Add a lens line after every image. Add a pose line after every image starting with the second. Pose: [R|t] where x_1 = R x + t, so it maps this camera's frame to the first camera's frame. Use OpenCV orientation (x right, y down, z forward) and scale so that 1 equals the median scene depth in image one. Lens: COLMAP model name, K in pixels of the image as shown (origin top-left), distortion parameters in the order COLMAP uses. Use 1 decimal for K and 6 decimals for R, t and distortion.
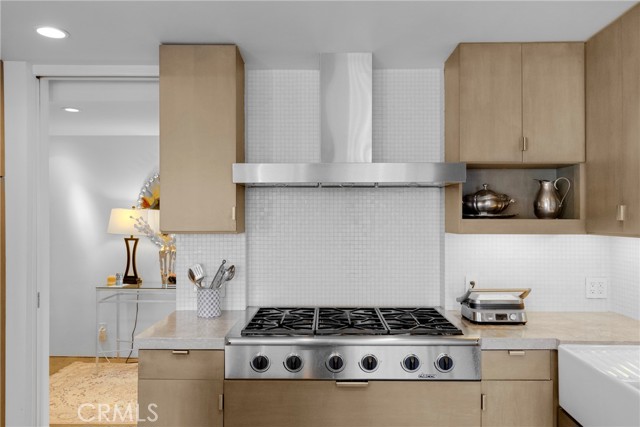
lens RADIAL K [[478.4, 0, 320.0], [0, 478.4, 213.1], [0, 0, 1]] dist [-0.001597, -0.001620]
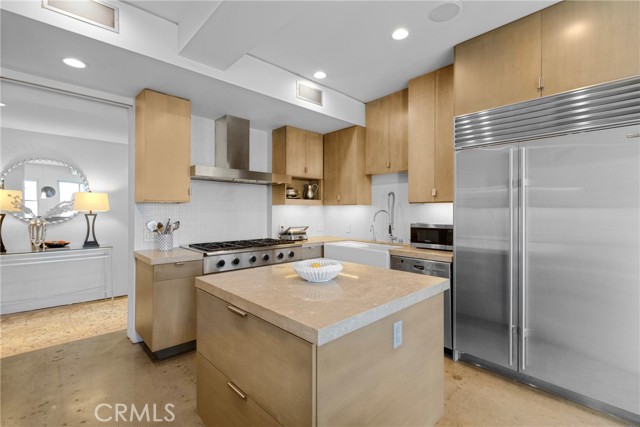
lens RADIAL K [[294.4, 0, 319.9], [0, 294.4, 212.7], [0, 0, 1]] dist [0.003365, -0.000114]
pose [[0.709284, -0.000837, 0.704922, -0.630449], [-0.005109, 0.999967, 0.006328, 0.073936], [-0.704904, -0.008090, 0.709257, -0.173455]]
